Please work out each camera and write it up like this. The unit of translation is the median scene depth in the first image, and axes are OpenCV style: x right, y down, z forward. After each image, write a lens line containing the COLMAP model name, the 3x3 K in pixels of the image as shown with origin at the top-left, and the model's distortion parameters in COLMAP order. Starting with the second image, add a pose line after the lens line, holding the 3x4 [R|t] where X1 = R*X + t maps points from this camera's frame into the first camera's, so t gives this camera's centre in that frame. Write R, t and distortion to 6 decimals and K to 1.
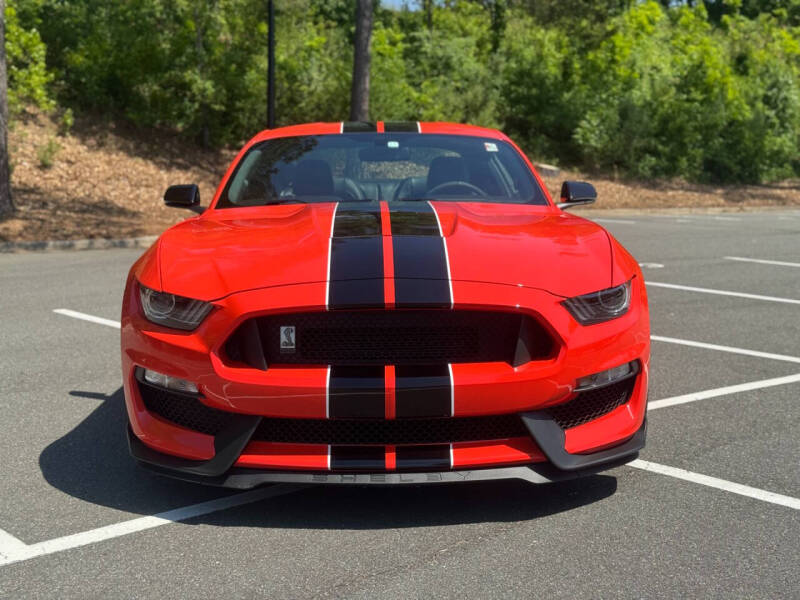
lens RADIAL K [[1087.1, 0, 396.2], [0, 1087.1, 299.0], [0, 0, 1]] dist [0.135228, 0.000000]
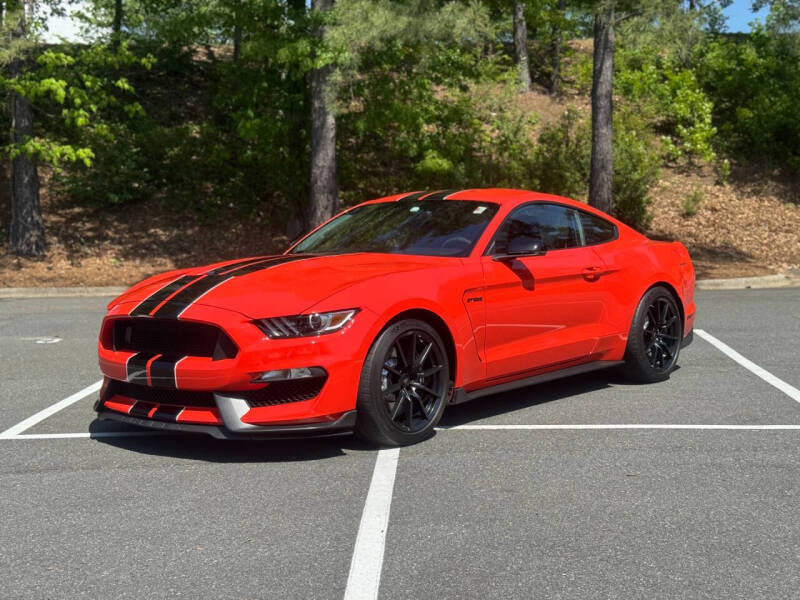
lens RADIAL K [[1087.1, 0, 414.0], [0, 1087.1, 293.5], [0, 0, 1]] dist [0.135228, 0.000000]
pose [[0.766165, 0.036477, -0.641608, 0.169762], [-0.064495, 0.997712, -0.020293, -0.002514], [0.639400, 0.056928, 0.766764, -0.000899]]
